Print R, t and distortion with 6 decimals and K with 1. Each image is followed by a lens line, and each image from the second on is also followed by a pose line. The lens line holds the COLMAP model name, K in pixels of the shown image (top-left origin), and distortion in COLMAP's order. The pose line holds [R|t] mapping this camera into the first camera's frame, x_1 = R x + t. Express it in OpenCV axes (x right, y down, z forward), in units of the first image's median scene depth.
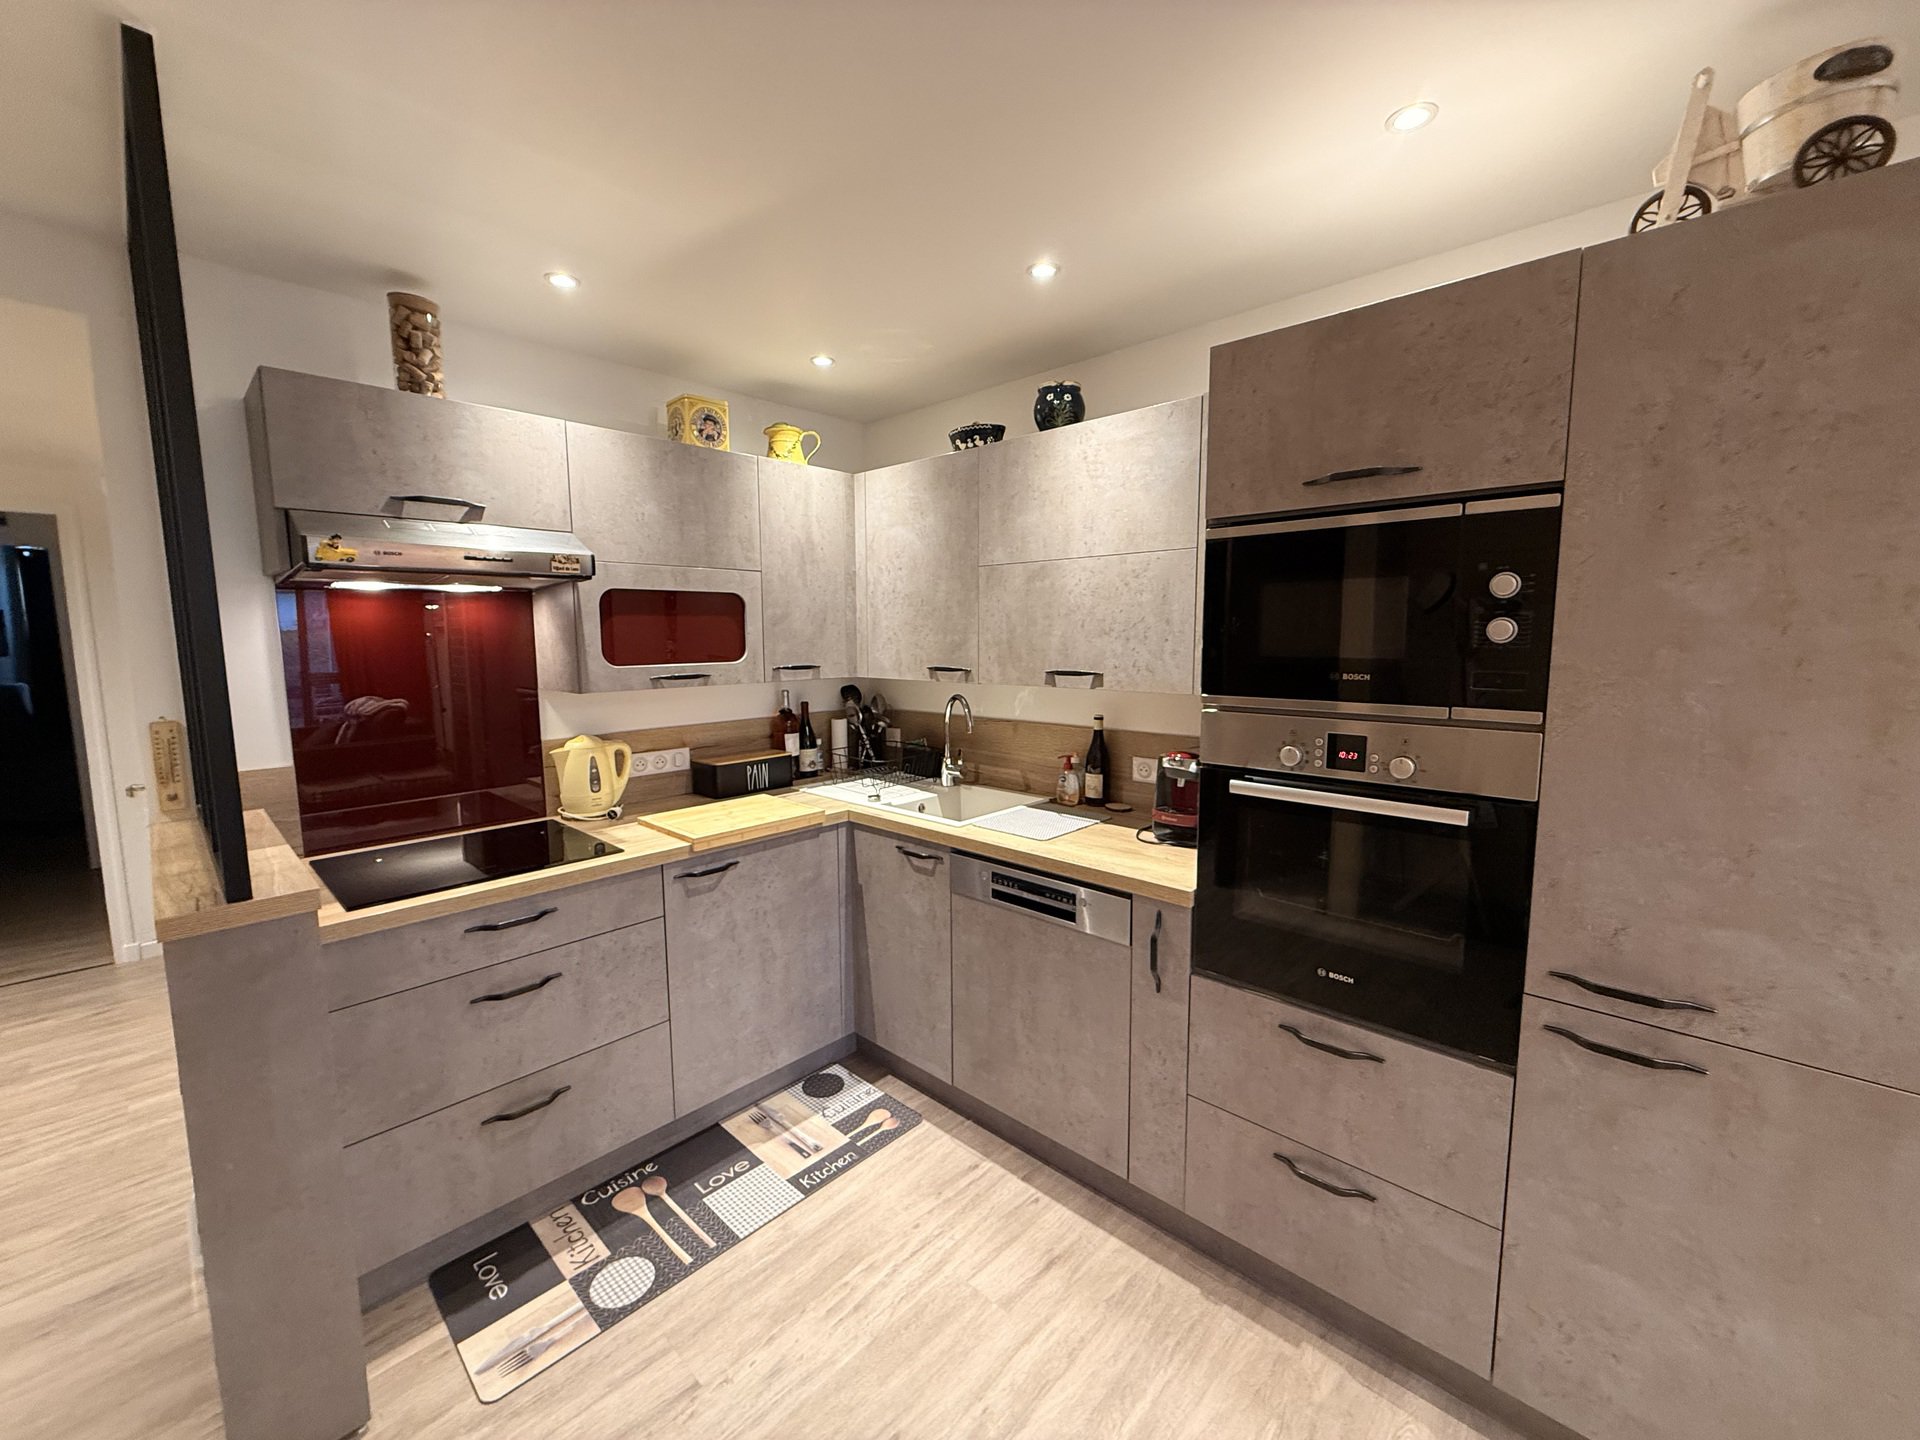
lens RADIAL K [[759.1, 0, 955.8], [0, 759.1, 718.9], [0, 0, 1]] dist [-0.001872, -0.000421]
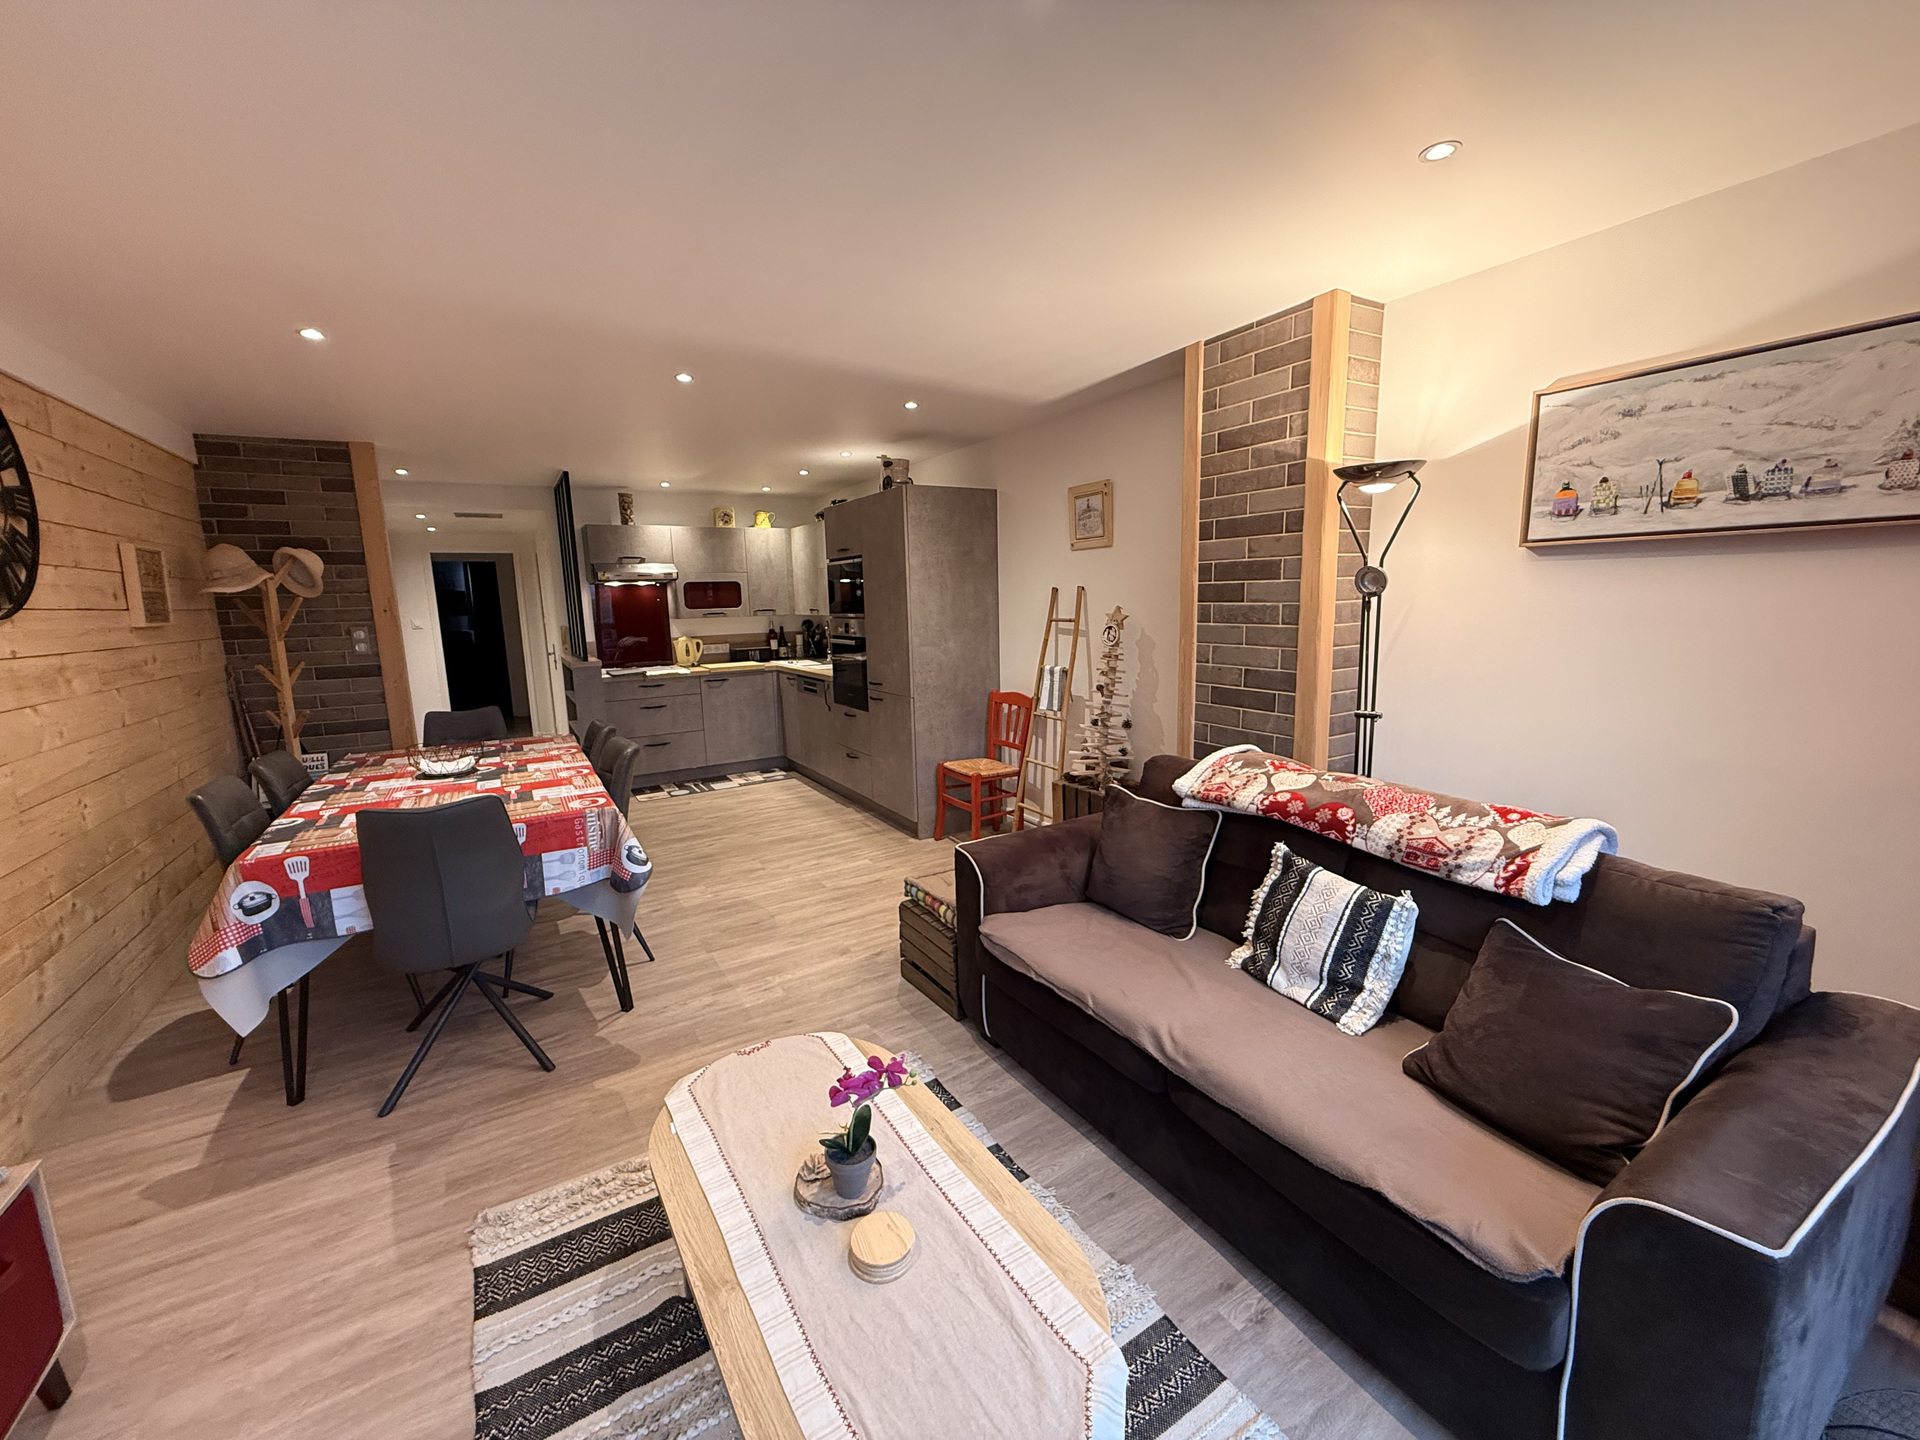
lens RADIAL K [[759.1, 0, 955.8], [0, 759.1, 718.9], [0, 0, 1]] dist [-0.001872, -0.000421]
pose [[0.963006, 0.023450, -0.268457, 1.170331], [-0.009399, 0.998523, 0.053506, 0.162479], [0.269315, -0.049003, 0.961805, -1.354681]]
